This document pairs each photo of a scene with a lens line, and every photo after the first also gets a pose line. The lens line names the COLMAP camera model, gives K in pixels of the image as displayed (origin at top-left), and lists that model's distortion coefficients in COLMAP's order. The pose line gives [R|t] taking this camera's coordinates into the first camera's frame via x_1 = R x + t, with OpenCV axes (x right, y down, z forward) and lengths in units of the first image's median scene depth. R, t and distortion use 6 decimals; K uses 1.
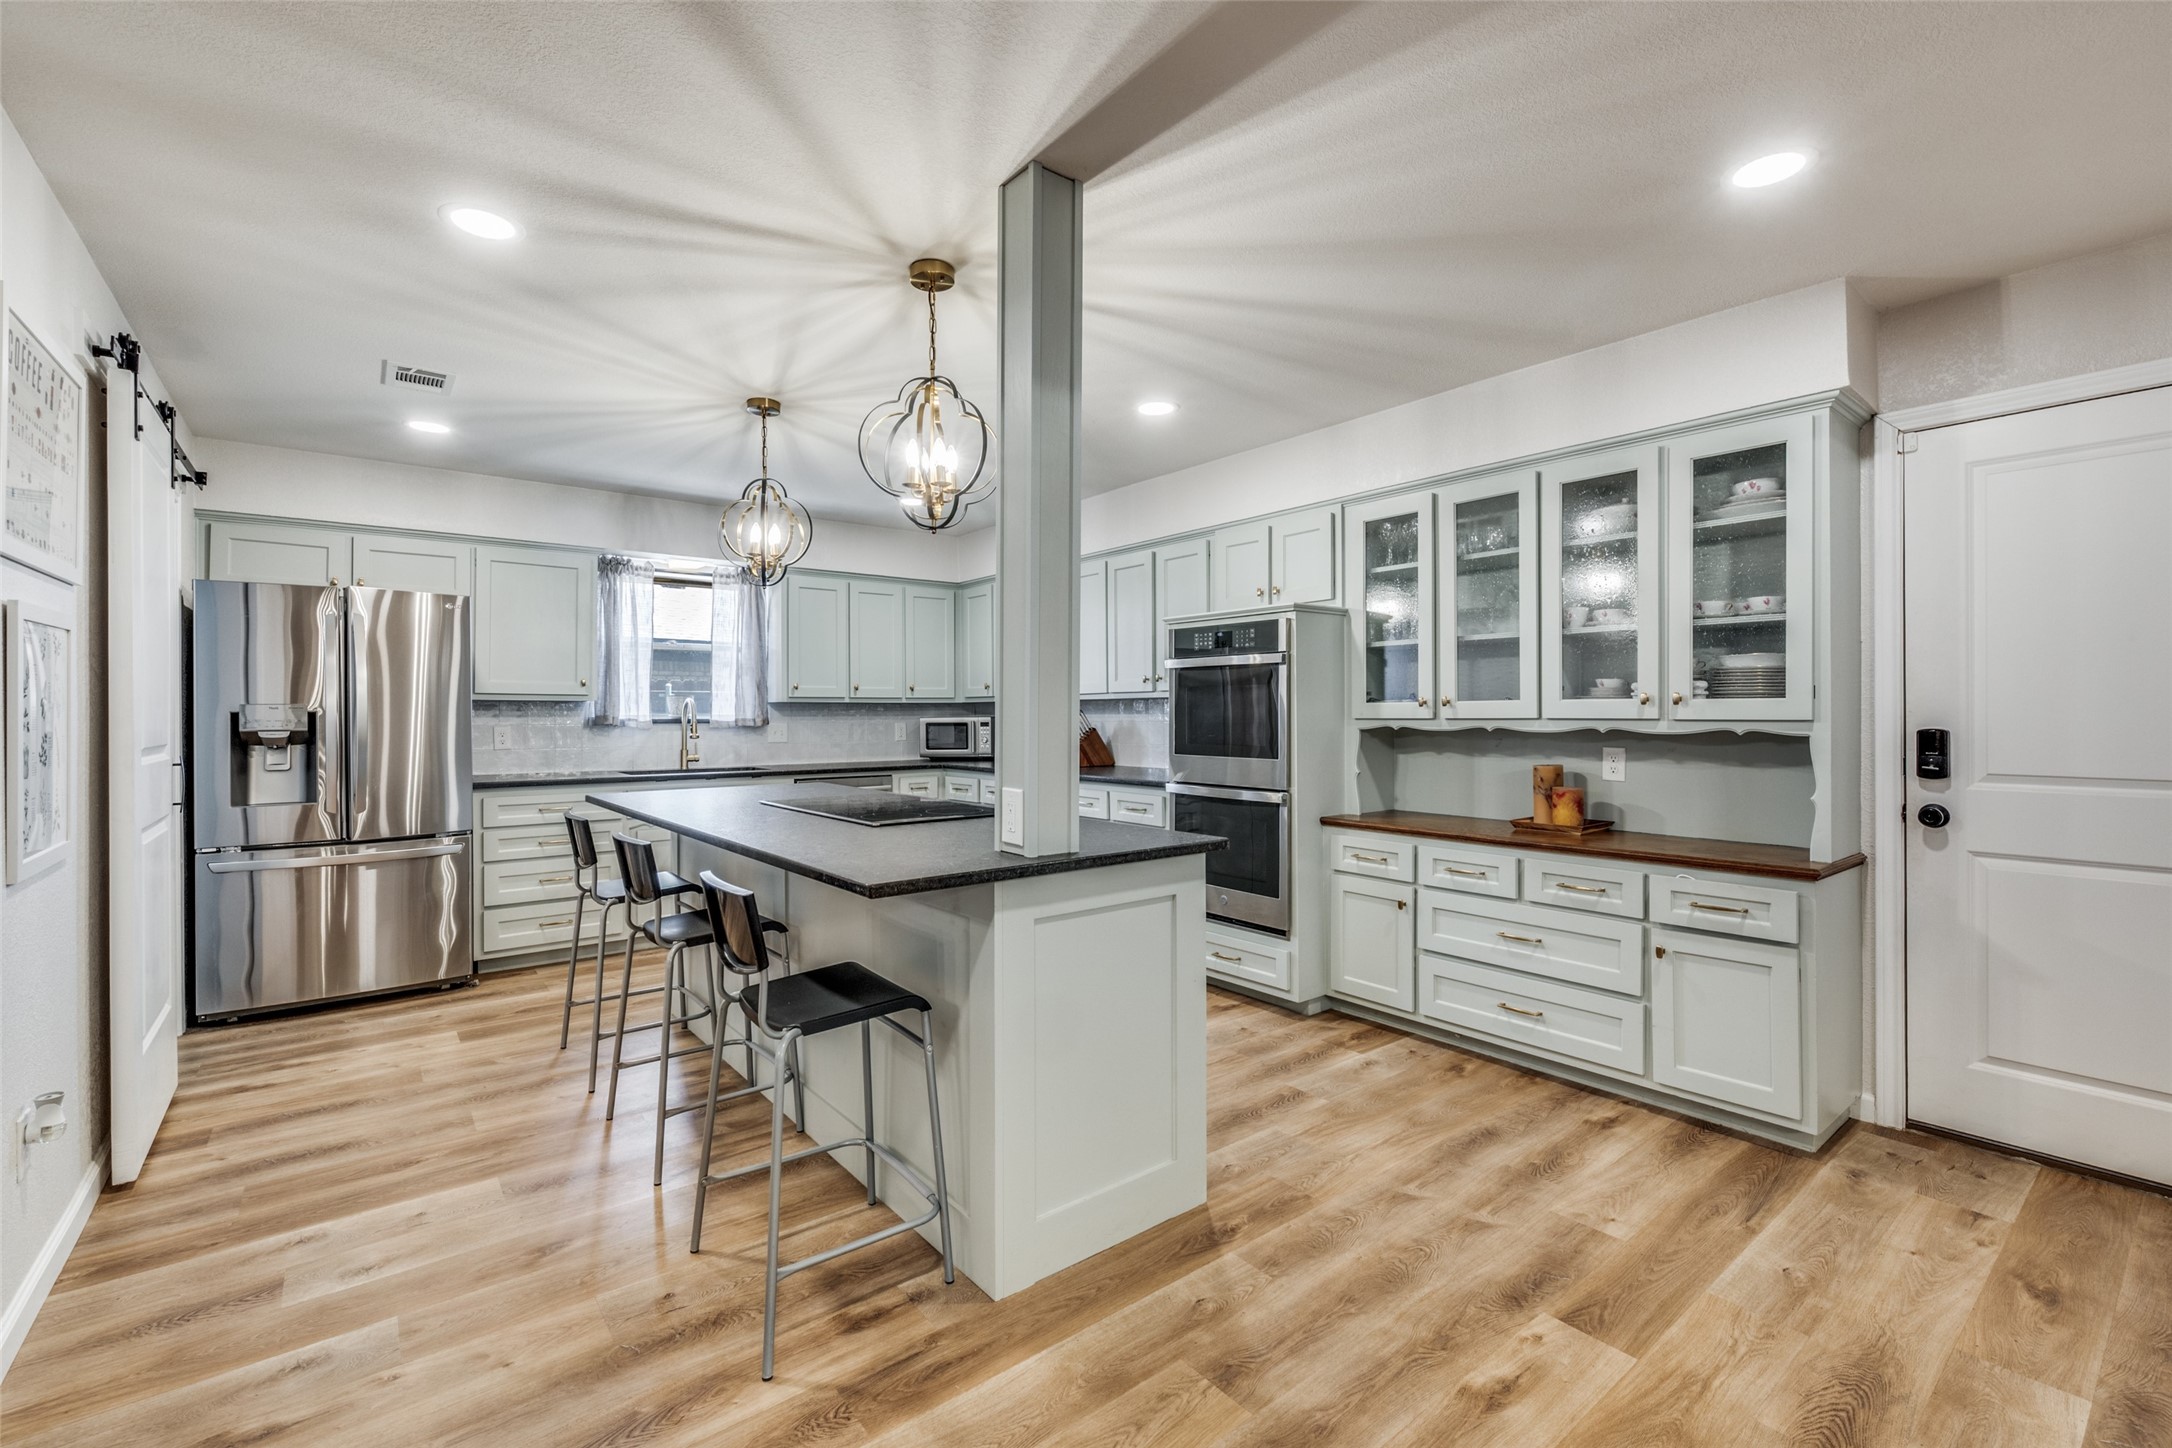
lens RADIAL K [[919.2, 0, 1072.8], [0, 919.2, 714.7], [0, 0, 1]] dist [0.001714, 0.000097]
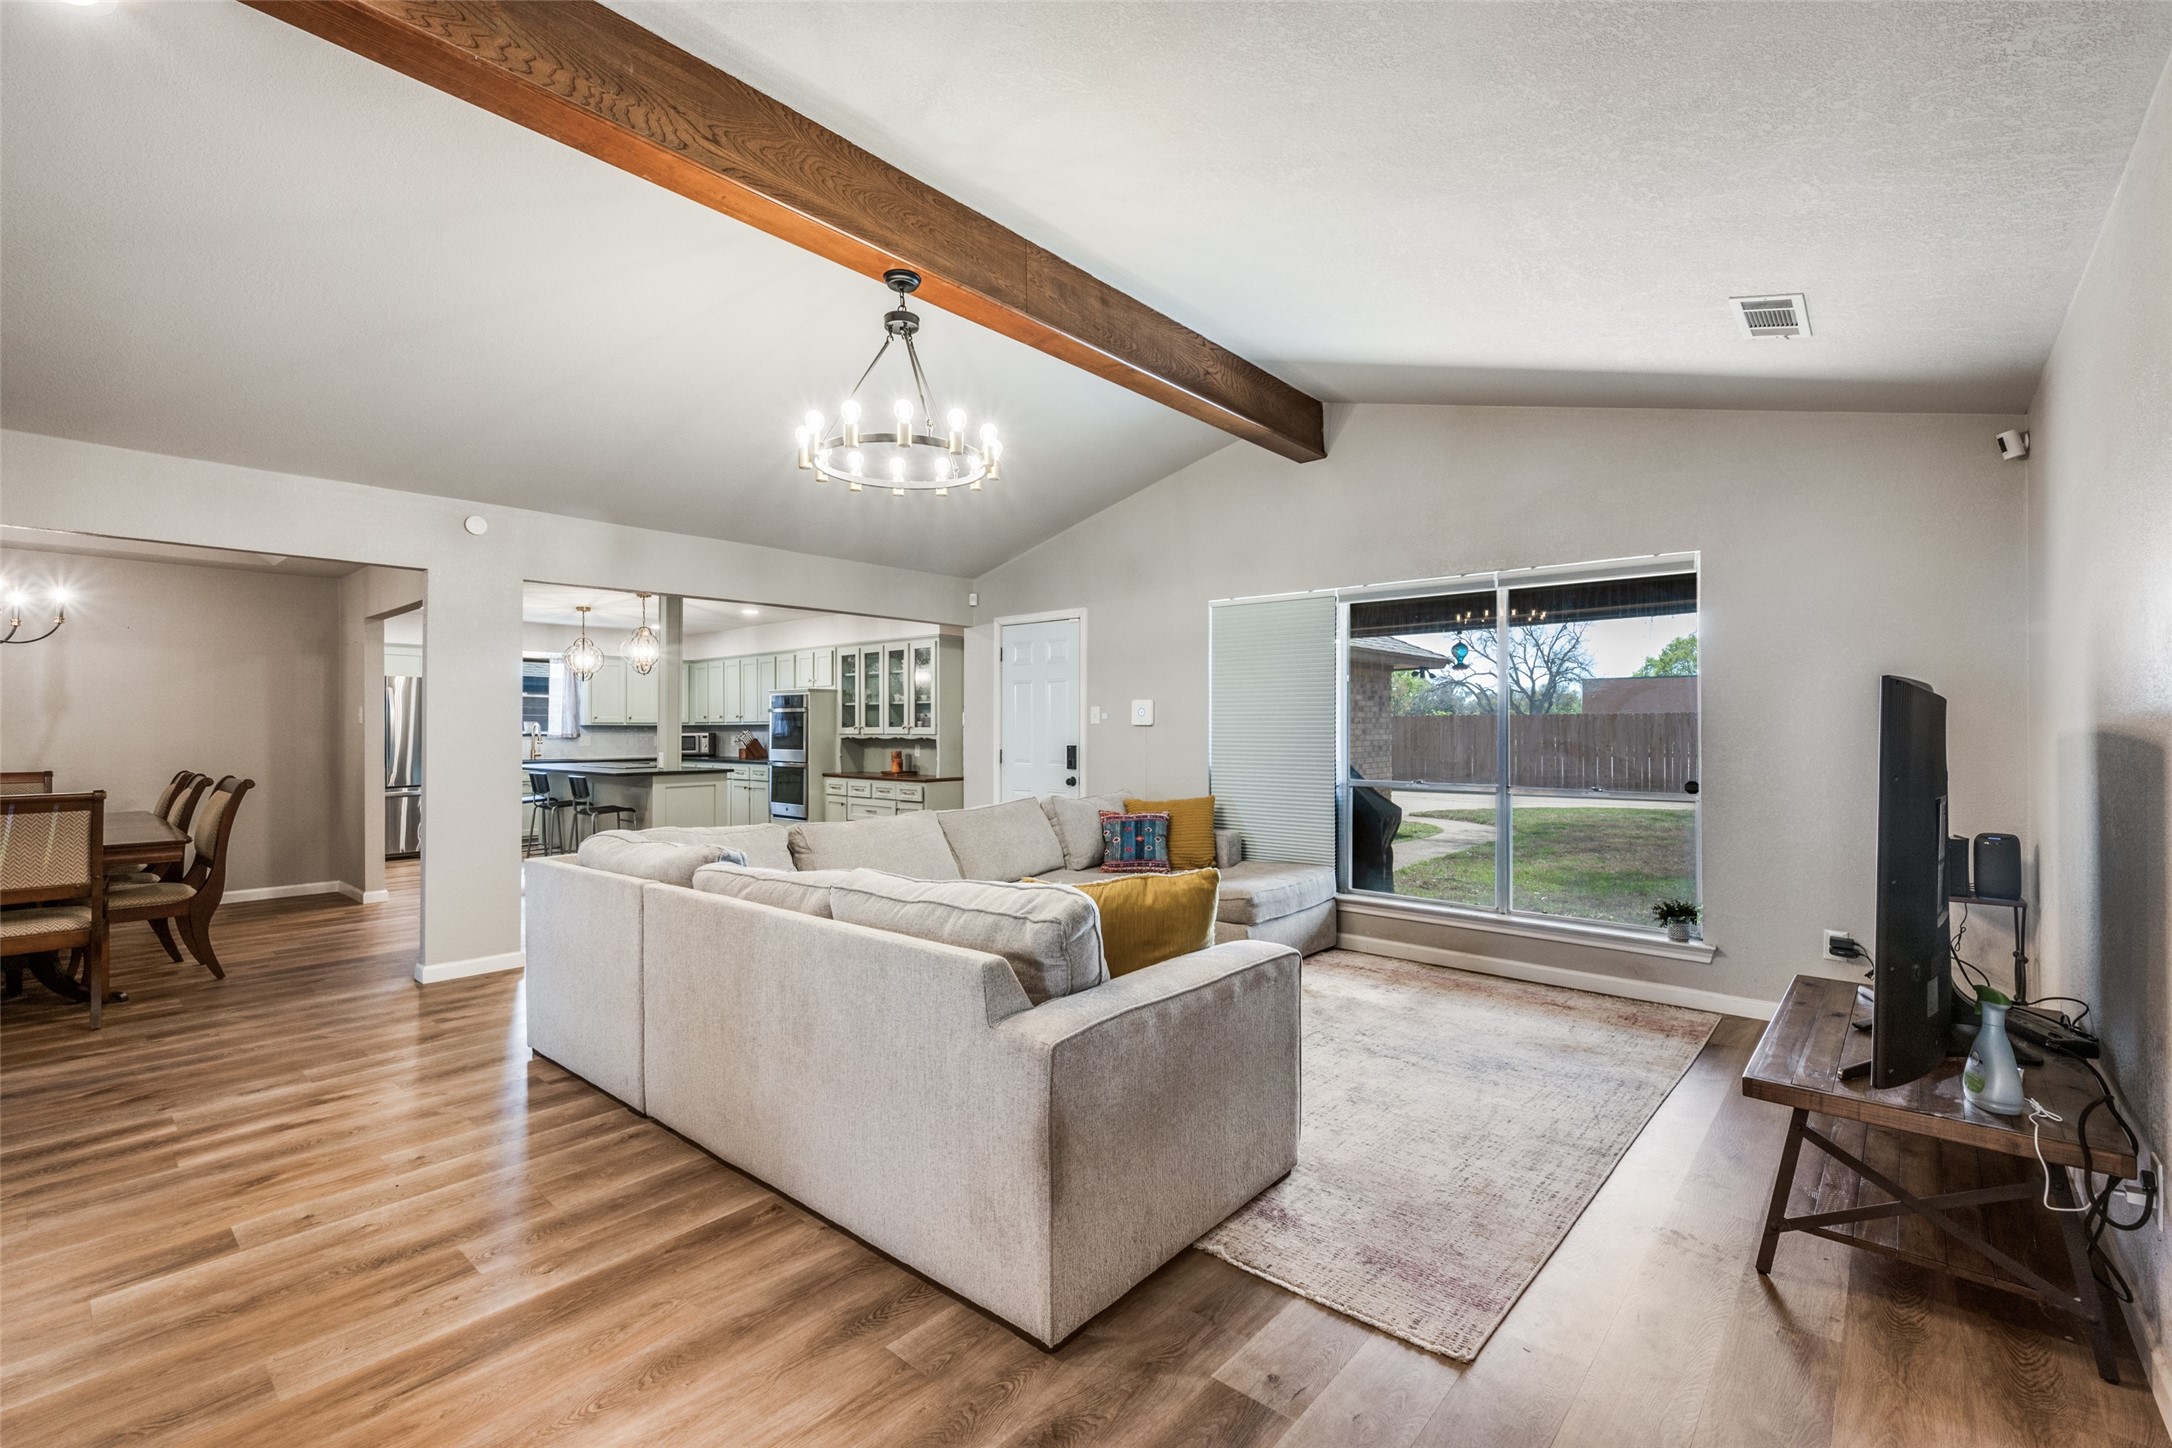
lens RADIAL K [[919.2, 0, 1072.8], [0, 919.2, 714.7], [0, 0, 1]] dist [0.001714, 0.000097]
pose [[0.981987, 0.006534, 0.188836, 0.460007], [-0.002743, 0.999789, -0.020335, 0.001253], [-0.188929, 0.019451, 0.981798, -1.569382]]
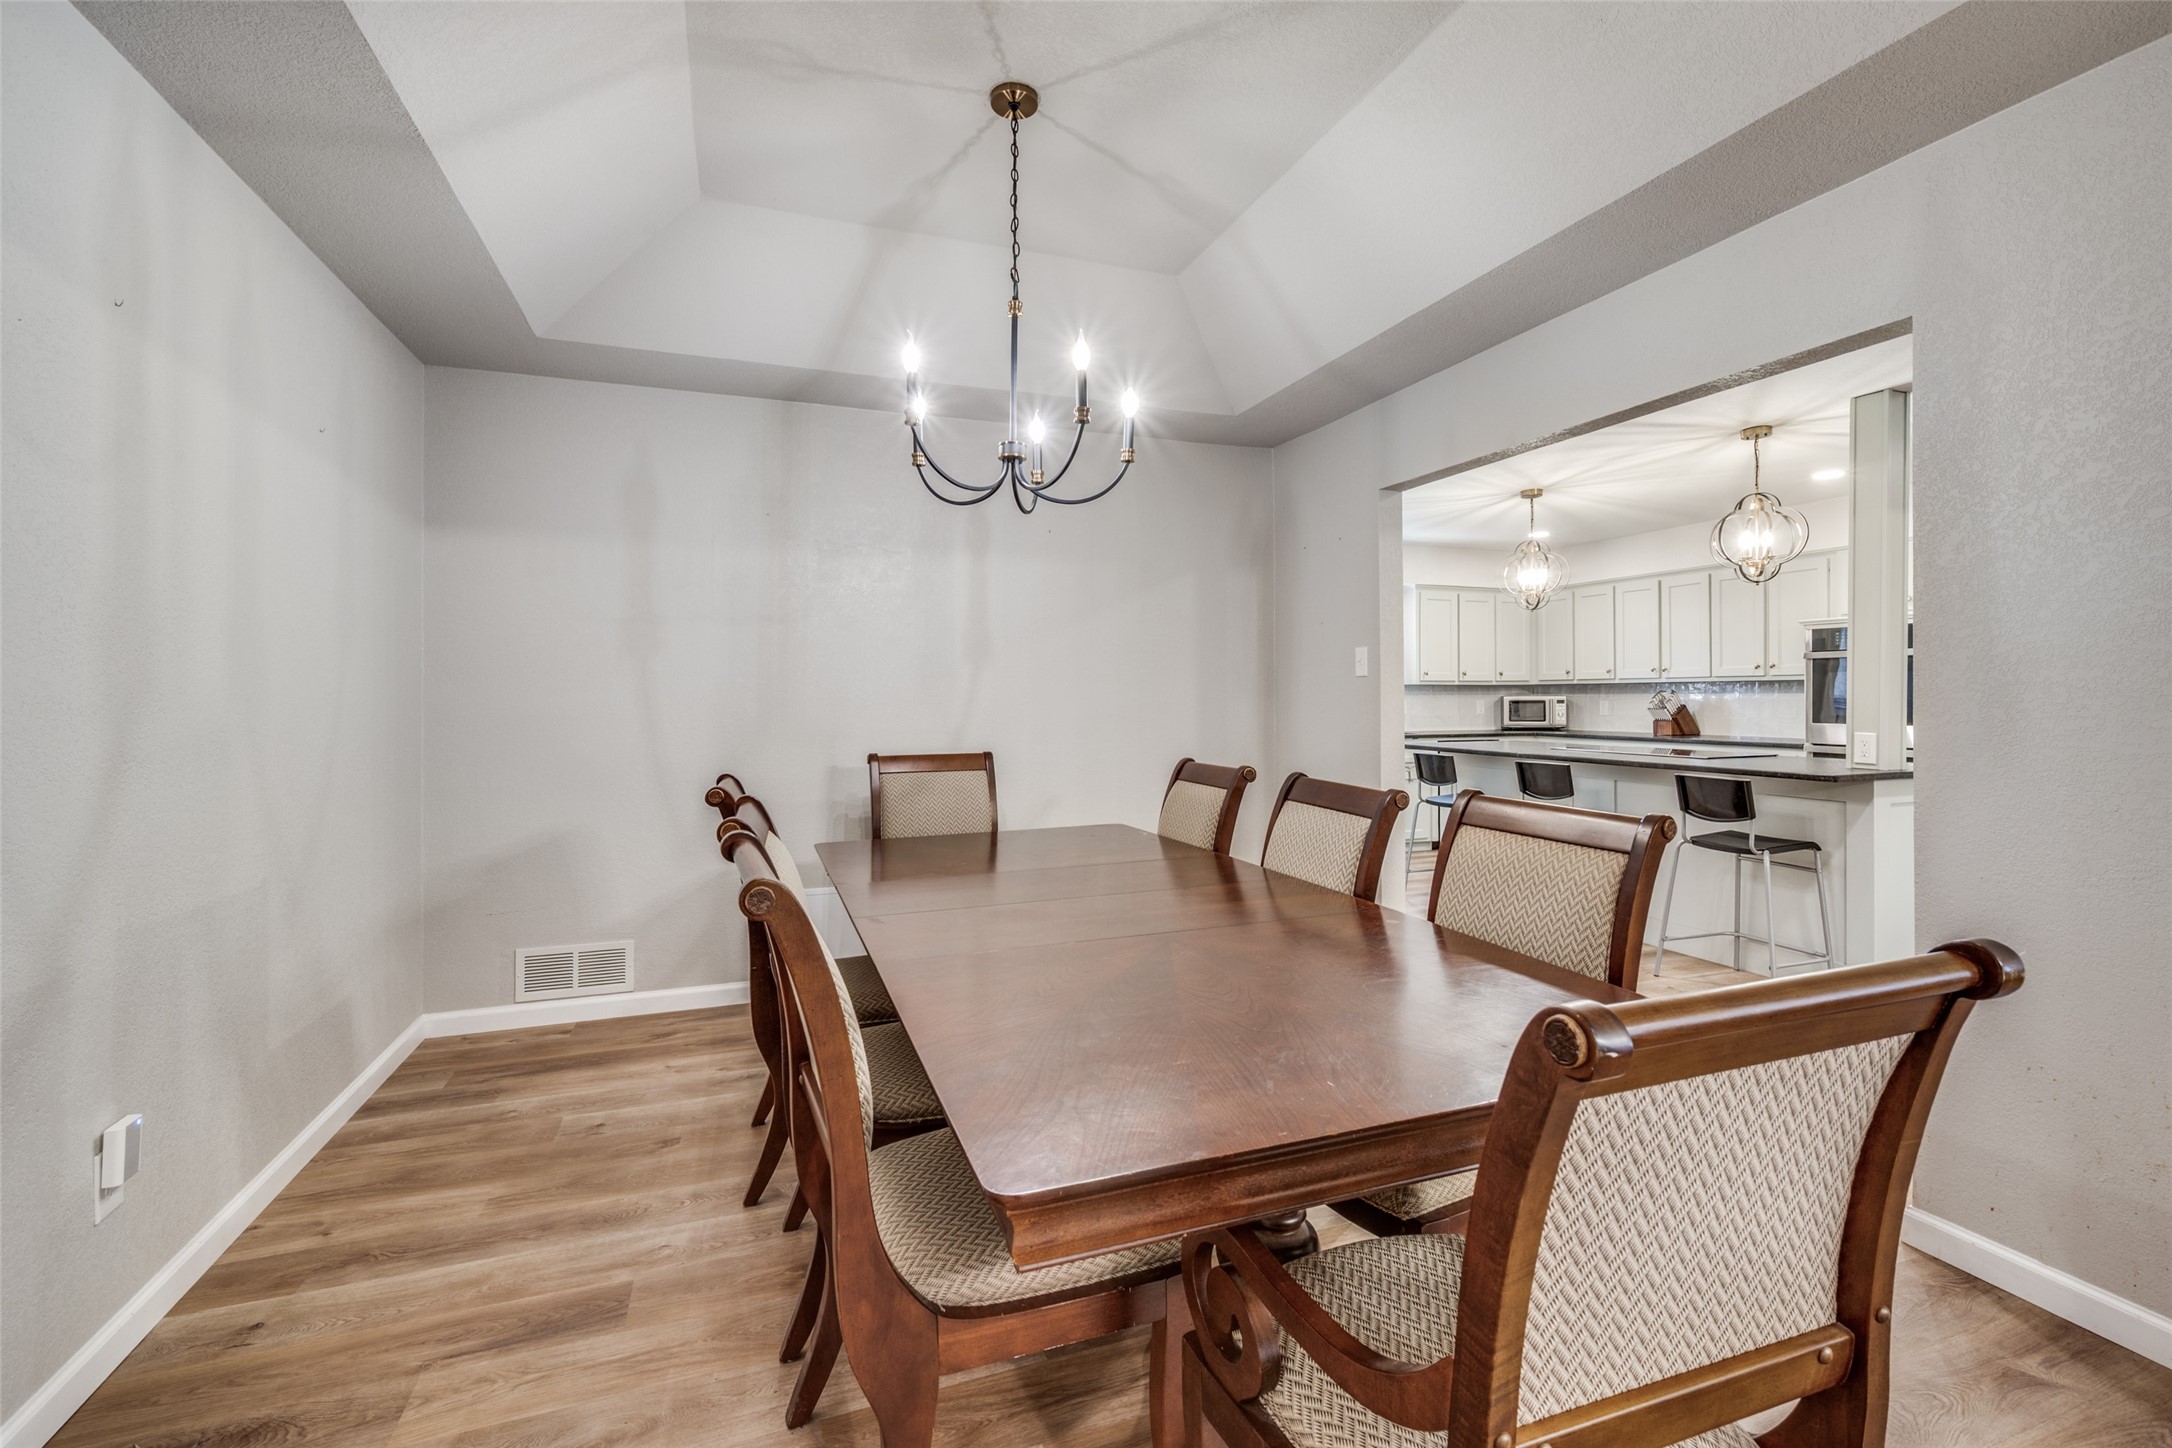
lens RADIAL K [[929.3, 0, 1091.3], [0, 929.3, 701.9], [0, 0, 1]] dist [-0.001120, -0.000133]
pose [[0.954604, 0.001808, -0.297872, -0.528871], [0.000088, 0.999980, 0.006354, 0.004210], [0.297877, -0.006092, 0.954585, -0.650466]]
